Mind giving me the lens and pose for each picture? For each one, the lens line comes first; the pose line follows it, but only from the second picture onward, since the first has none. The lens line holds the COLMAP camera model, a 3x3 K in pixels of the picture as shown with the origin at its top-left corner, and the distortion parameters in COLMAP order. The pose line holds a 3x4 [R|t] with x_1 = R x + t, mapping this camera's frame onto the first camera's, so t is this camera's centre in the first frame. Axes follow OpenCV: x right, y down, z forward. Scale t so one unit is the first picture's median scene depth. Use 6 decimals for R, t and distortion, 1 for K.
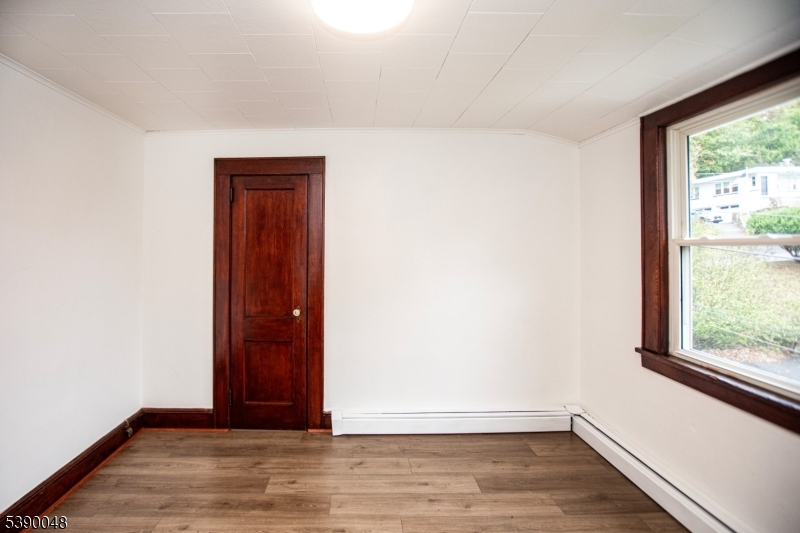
lens RADIAL K [[388.1, 0, 400.3], [0, 388.1, 242.8], [0, 0, 1]] dist [-0.041147, 0.016435]
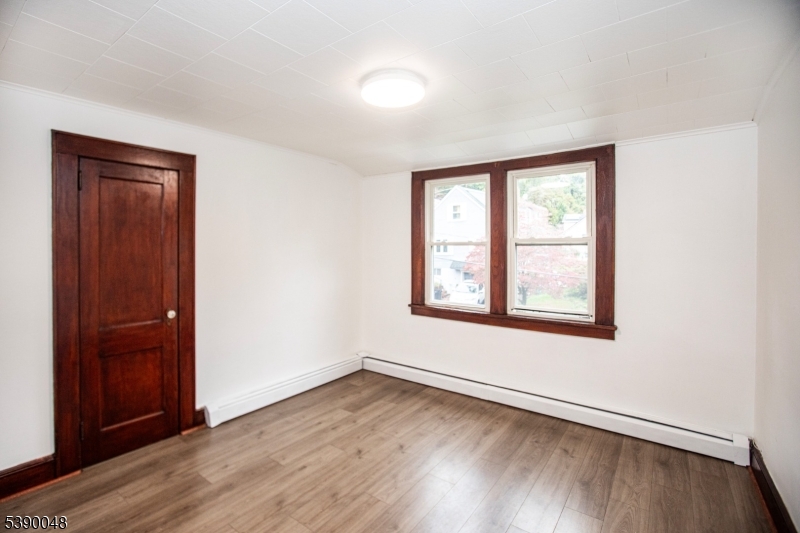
lens RADIAL K [[388.1, 0, 400.3], [0, 388.1, 242.8], [0, 0, 1]] dist [-0.041147, 0.016435]
pose [[0.597588, 0.006330, 0.801778, -0.685798], [-0.017737, 0.999828, 0.005327, -0.011262], [-0.801607, -0.017405, 0.597598, -0.016444]]
